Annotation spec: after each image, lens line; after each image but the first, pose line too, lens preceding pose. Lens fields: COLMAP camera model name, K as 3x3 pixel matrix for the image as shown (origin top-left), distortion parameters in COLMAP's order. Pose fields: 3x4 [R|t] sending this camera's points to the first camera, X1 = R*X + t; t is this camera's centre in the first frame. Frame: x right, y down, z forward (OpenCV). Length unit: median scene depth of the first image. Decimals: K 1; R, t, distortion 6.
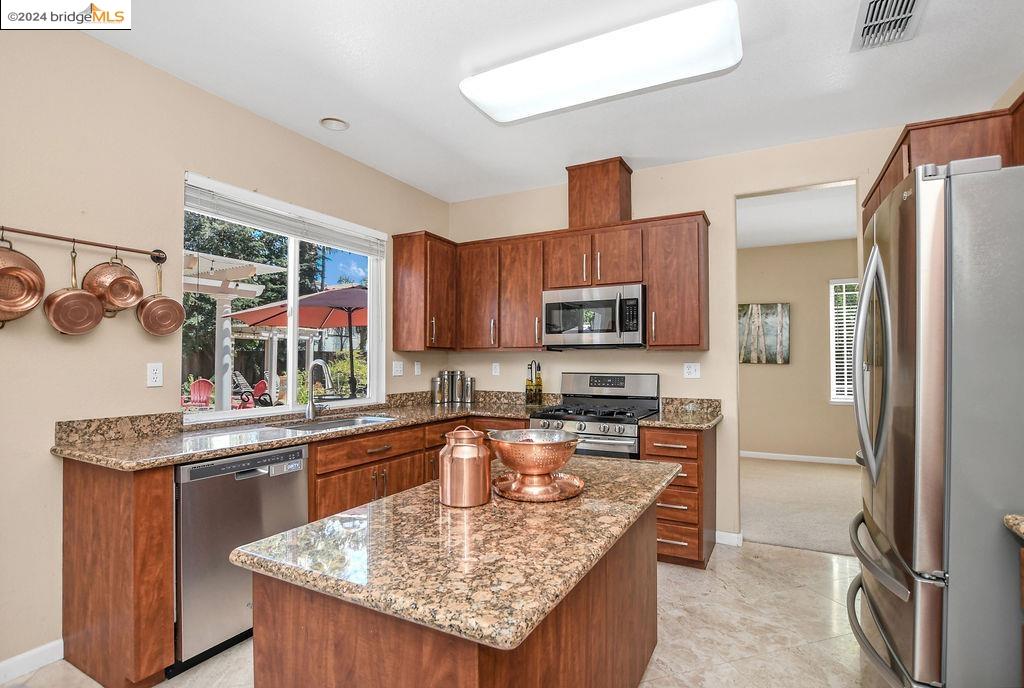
lens RADIAL K [[488.7, 0, 538.5], [0, 488.7, 348.8], [0, 0, 1]] dist [-0.035685, 0.000105]
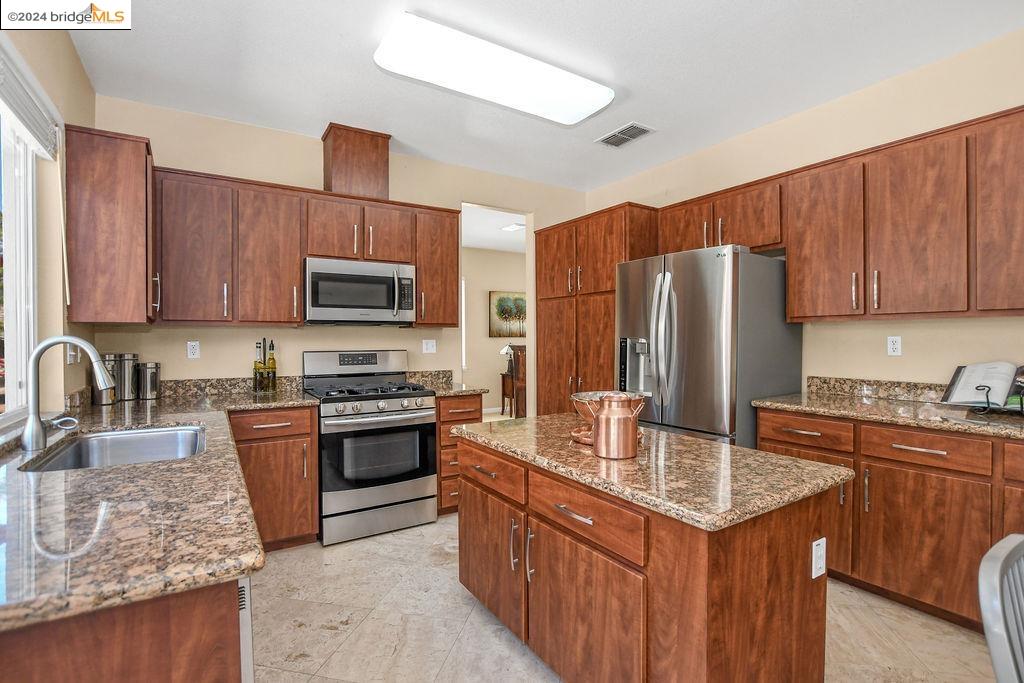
lens RADIAL K [[474.0, 0, 512.0], [0, 474.0, 341.5], [0, 0, 1]] dist [-0.020597, 0.000097]
pose [[0.518065, -0.008432, 0.855300, -0.515888], [-0.015926, 0.999683, 0.019502, 0.008610], [-0.855193, -0.023724, 0.517766, 0.253919]]
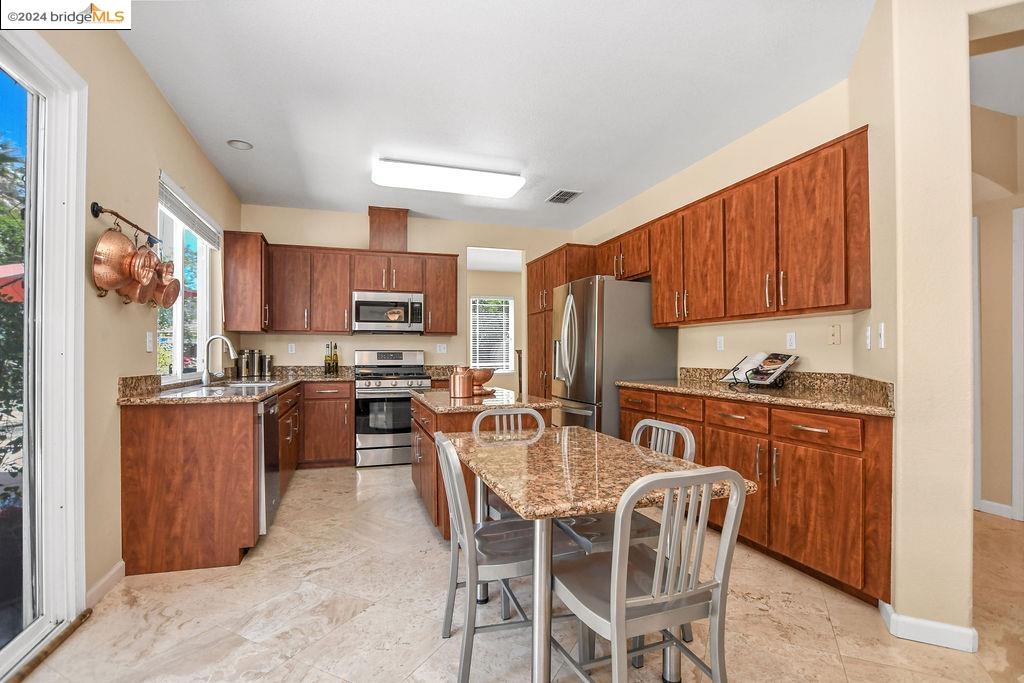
lens RADIAL K [[469.0, 0, 513.7], [0, 469.0, 349.0], [0, 0, 1]] dist [-0.012590, -0.000001]
pose [[0.709320, 0.005408, 0.704865, -0.609742], [-0.013556, 0.999890, 0.005971, 0.032845], [-0.704756, -0.013790, 0.709316, -0.283843]]
